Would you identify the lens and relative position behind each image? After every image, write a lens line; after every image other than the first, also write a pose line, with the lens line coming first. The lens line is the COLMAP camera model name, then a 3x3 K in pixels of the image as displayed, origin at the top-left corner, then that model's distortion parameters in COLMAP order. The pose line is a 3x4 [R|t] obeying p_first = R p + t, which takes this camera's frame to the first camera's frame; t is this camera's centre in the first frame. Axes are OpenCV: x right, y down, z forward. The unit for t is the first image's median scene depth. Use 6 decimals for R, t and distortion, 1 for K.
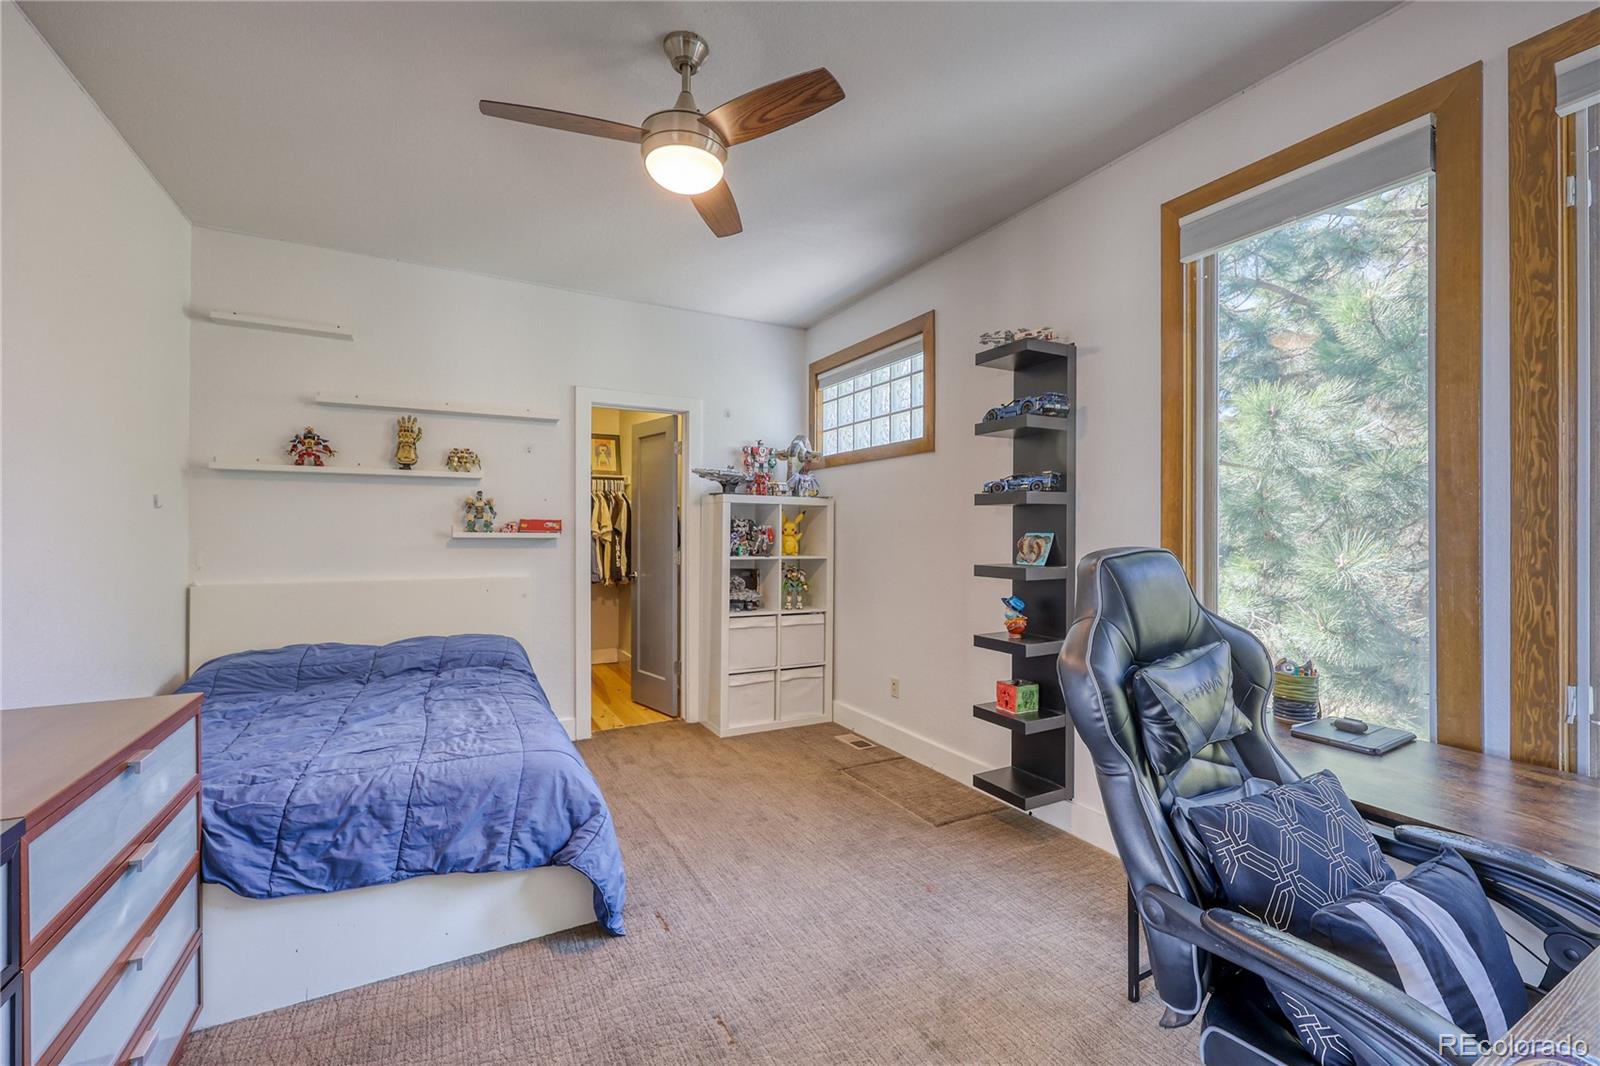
lens RADIAL K [[663.8, 0, 804.8], [0, 663.8, 532.1], [0, 0, 1]] dist [-0.002270, 0.000443]
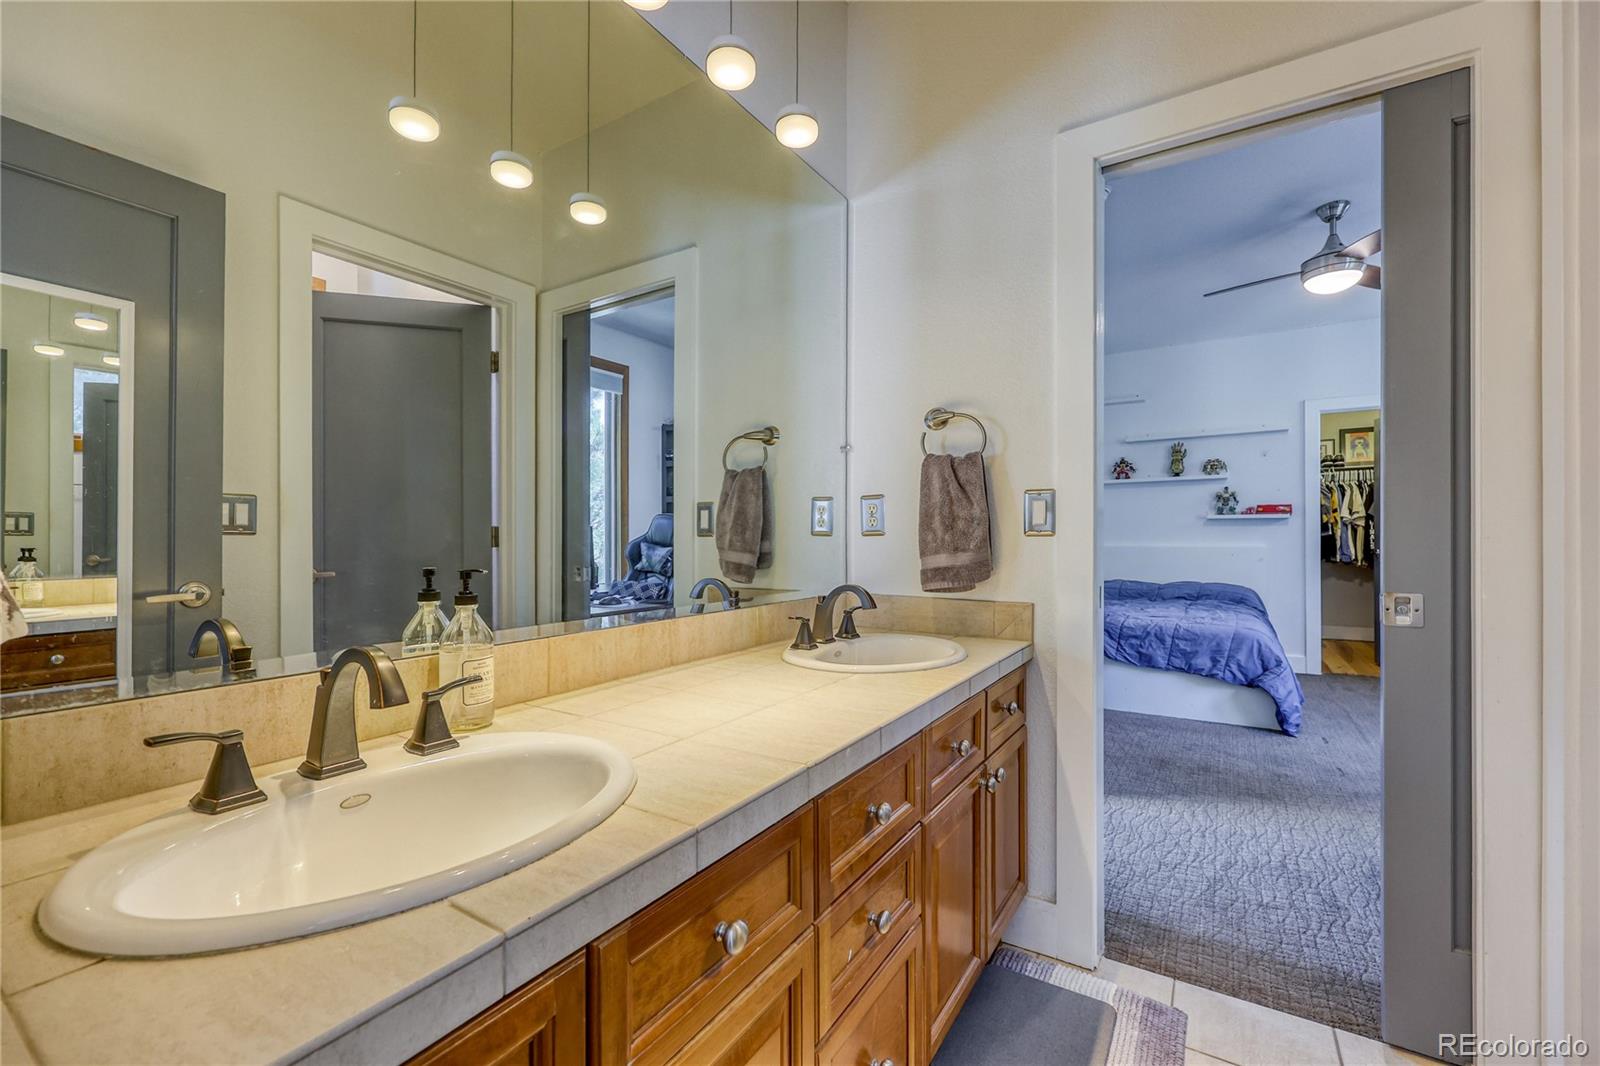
lens RADIAL K [[663.8, 0, 804.7], [0, 663.8, 535.6], [0, 0, 1]] dist [-0.002270, 0.000443]
pose [[0.481393, -0.005863, -0.876485, 0.396765], [0.003299, 0.999983, -0.004877, 0.057493], [0.876499, -0.000544, 0.481404, -0.599392]]
